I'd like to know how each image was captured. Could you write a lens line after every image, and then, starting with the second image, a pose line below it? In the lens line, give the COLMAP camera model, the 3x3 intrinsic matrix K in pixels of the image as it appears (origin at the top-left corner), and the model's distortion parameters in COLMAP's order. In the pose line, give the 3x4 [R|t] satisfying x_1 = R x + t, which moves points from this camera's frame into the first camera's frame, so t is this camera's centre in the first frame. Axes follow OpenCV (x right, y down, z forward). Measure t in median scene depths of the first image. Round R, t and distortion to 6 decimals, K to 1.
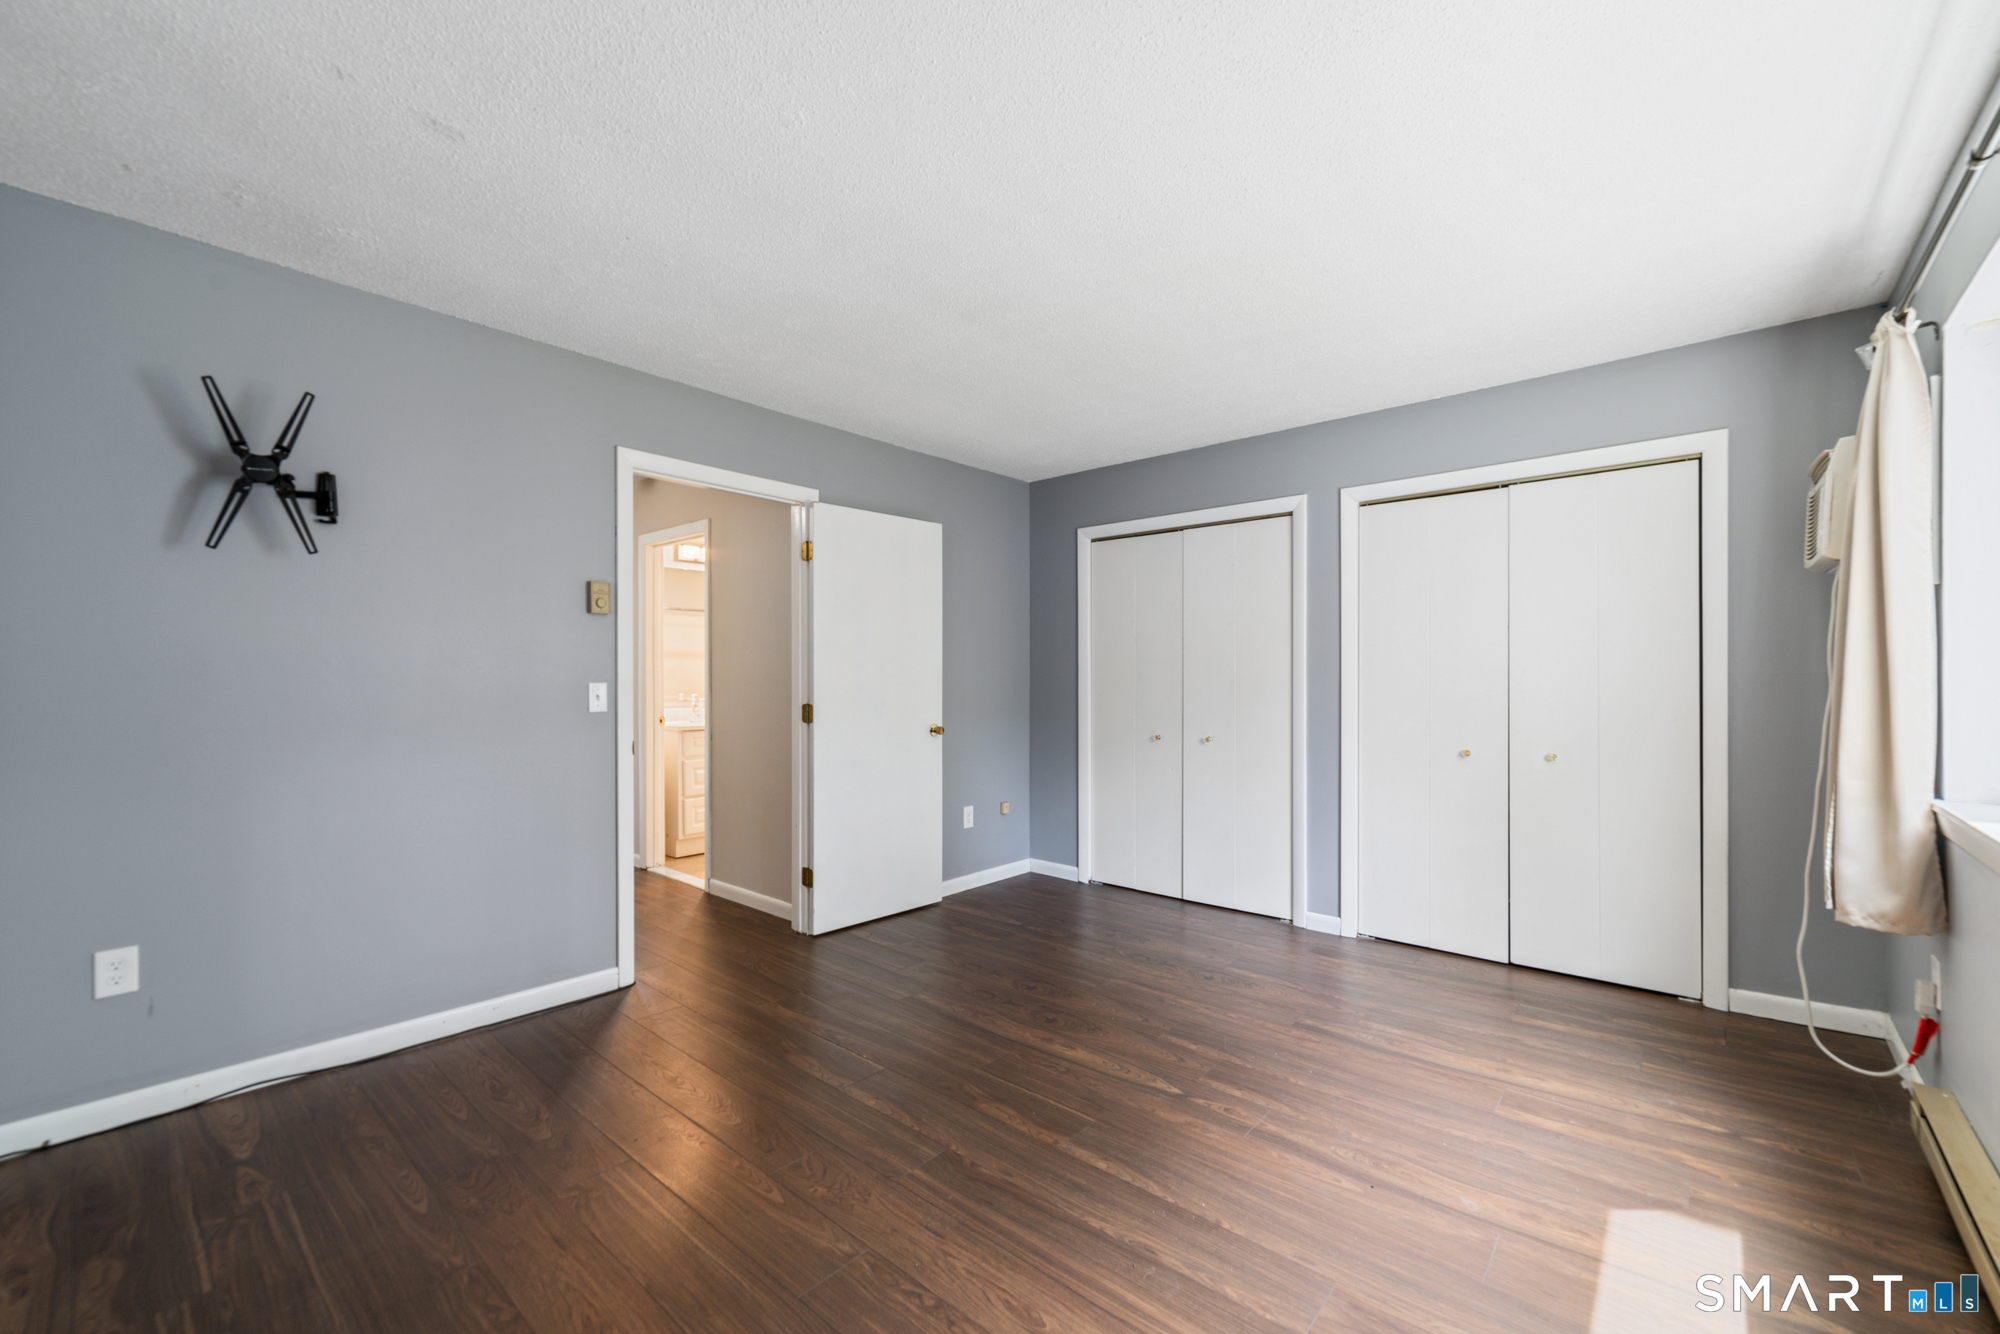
lens RADIAL K [[809.0, 0, 976.6], [0, 809.0, 658.7], [0, 0, 1]] dist [-0.001314, 0.000092]
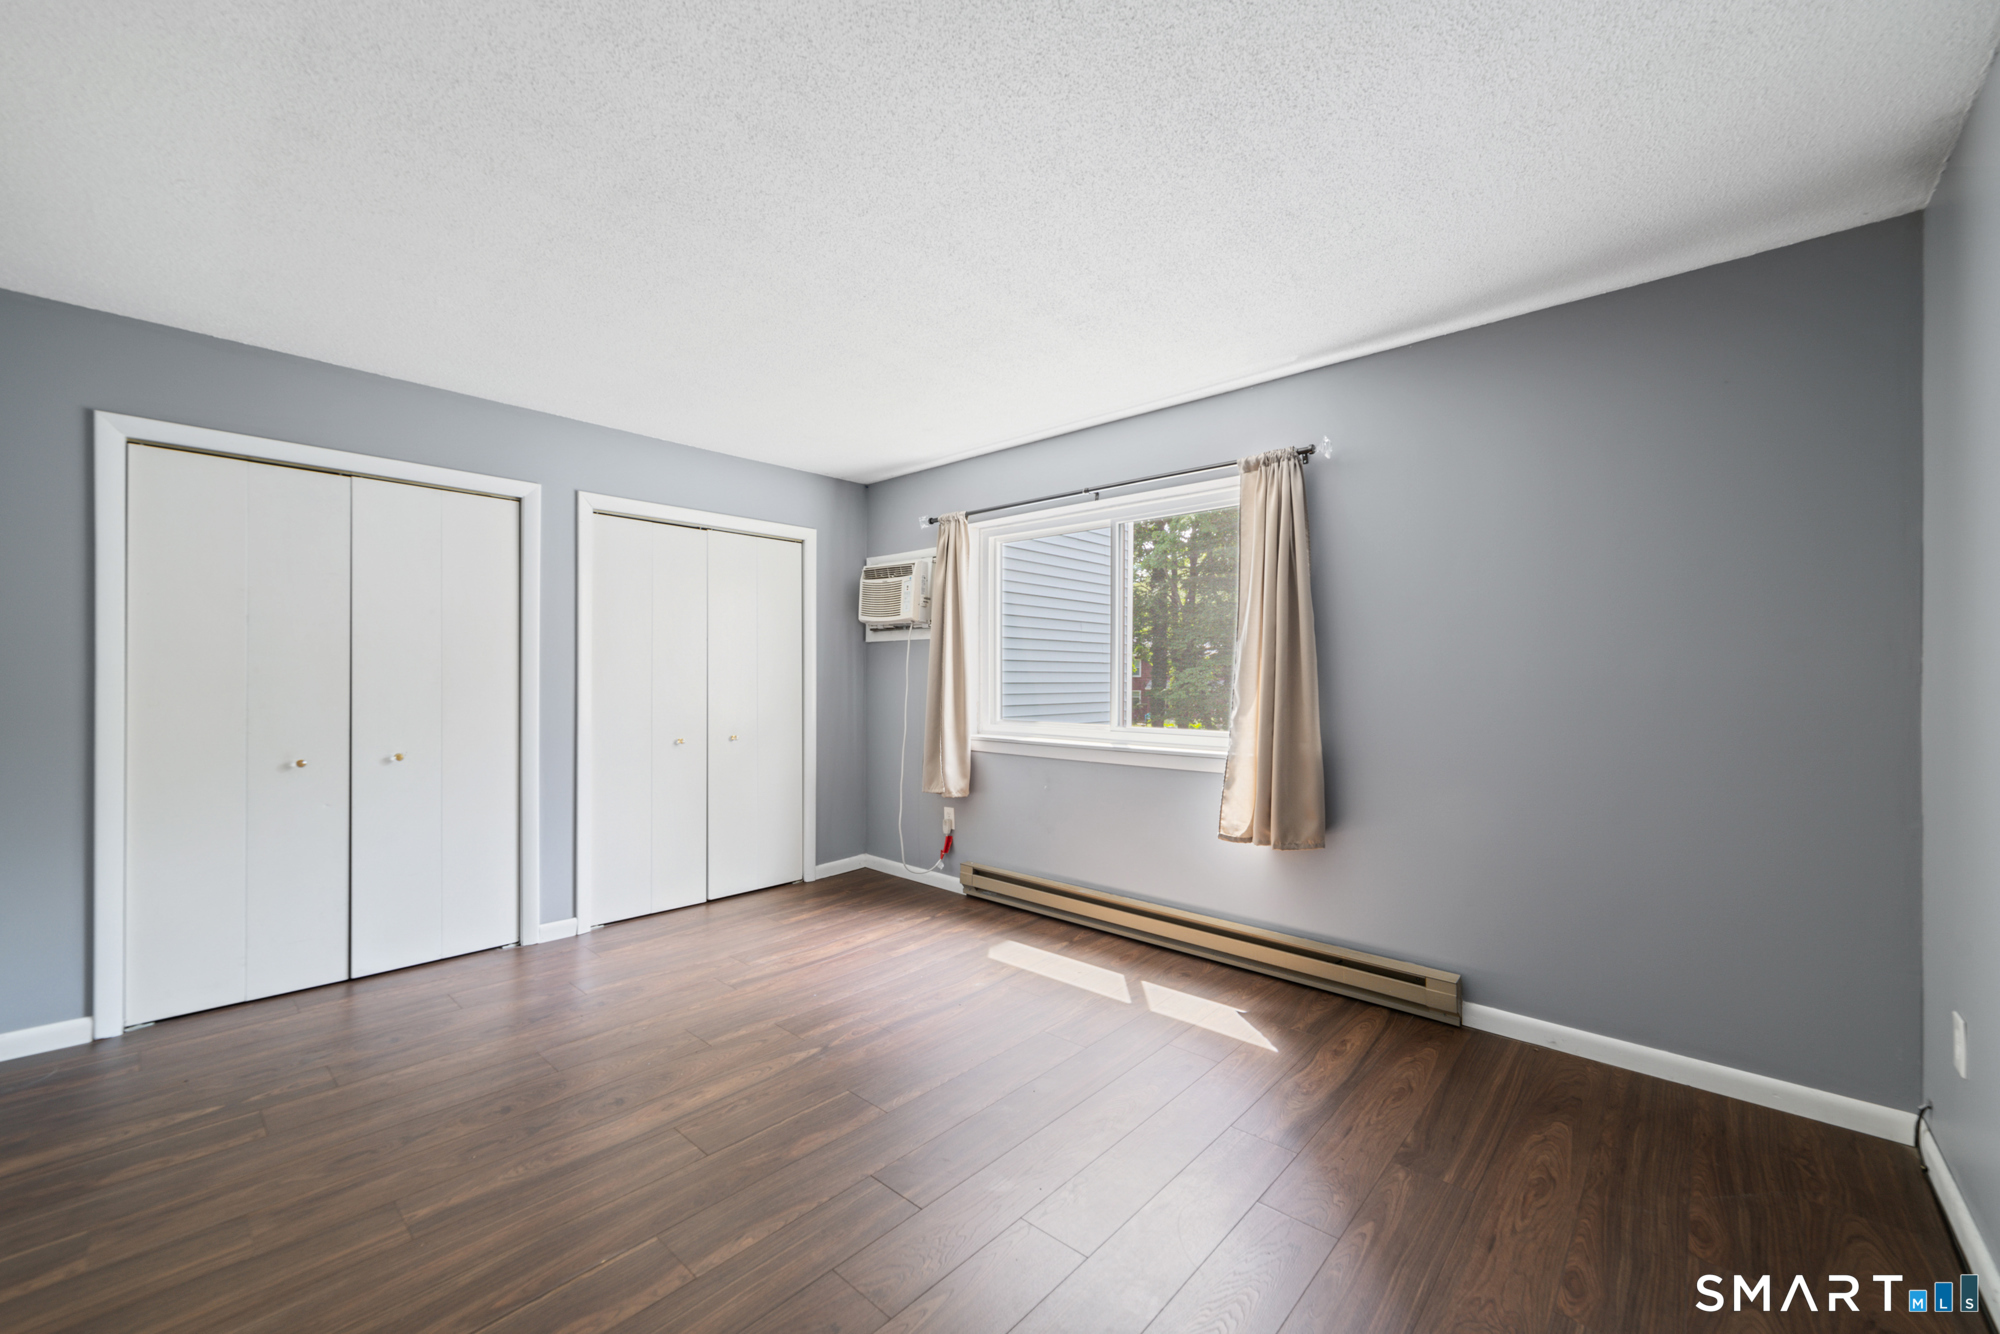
lens RADIAL K [[797.8, 0, 1000.0], [0, 797.8, 667.0], [0, 0, 1]] dist [-0.009859, -0.000154]
pose [[-0.004233, 0.017338, 0.999841, -0.800431], [-0.026280, 0.999502, -0.017443, 0.018718], [-0.999646, -0.026350, -0.003775, 0.712591]]
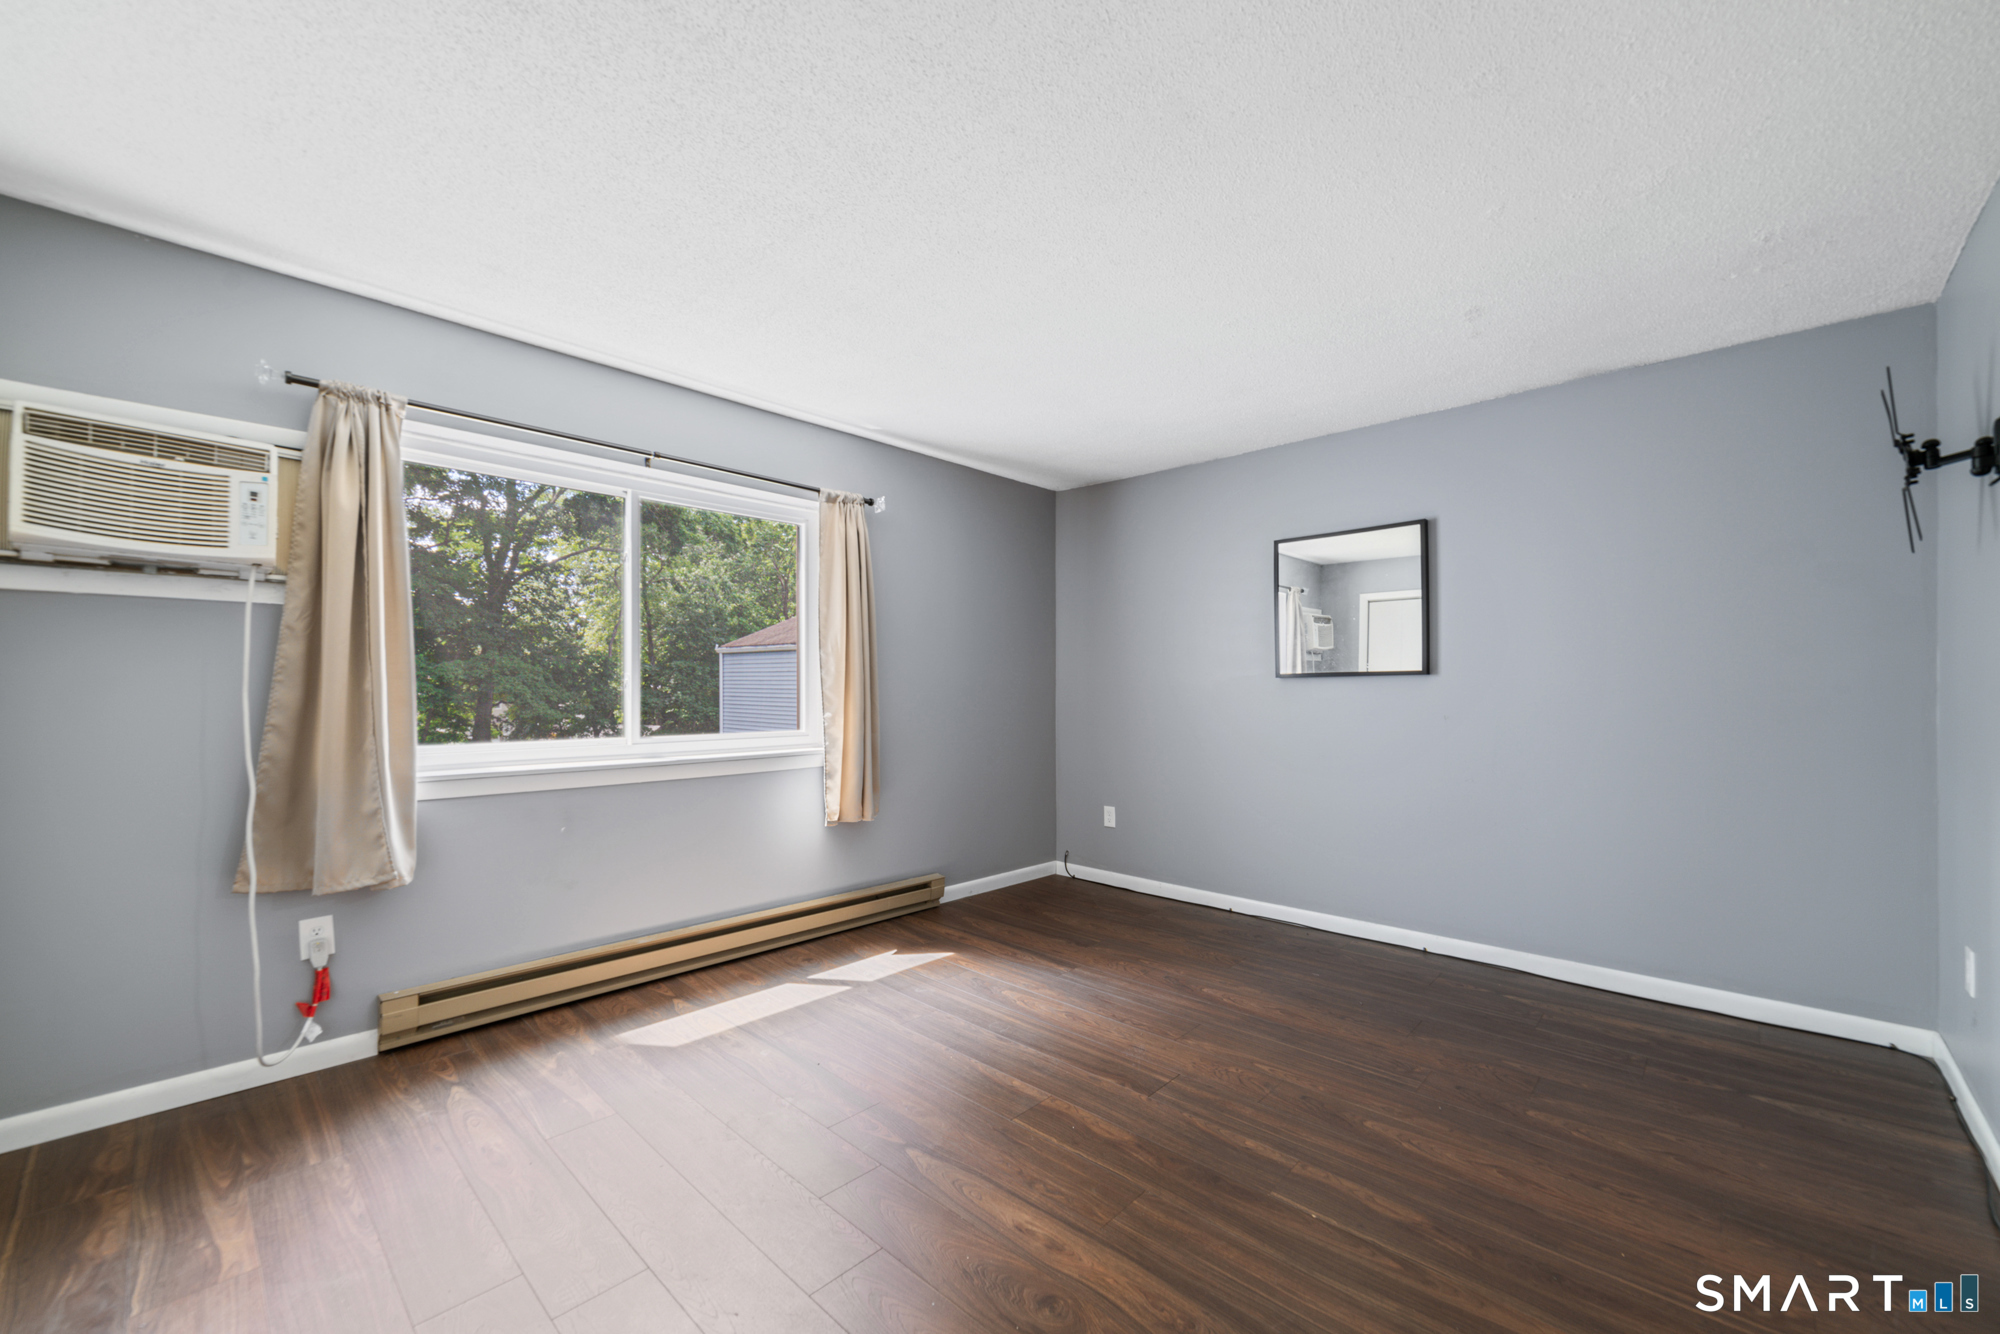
lens RADIAL K [[787.9, 0, 998.8], [0, 787.9, 674.5], [0, 0, 1]] dist [-0.001745, -0.000155]
pose [[-0.999935, 0.000289, 0.011355, 0.133259], [-0.000120, 0.999352, -0.036004, 0.042391], [-0.011358, -0.036003, -0.999287, 1.749907]]
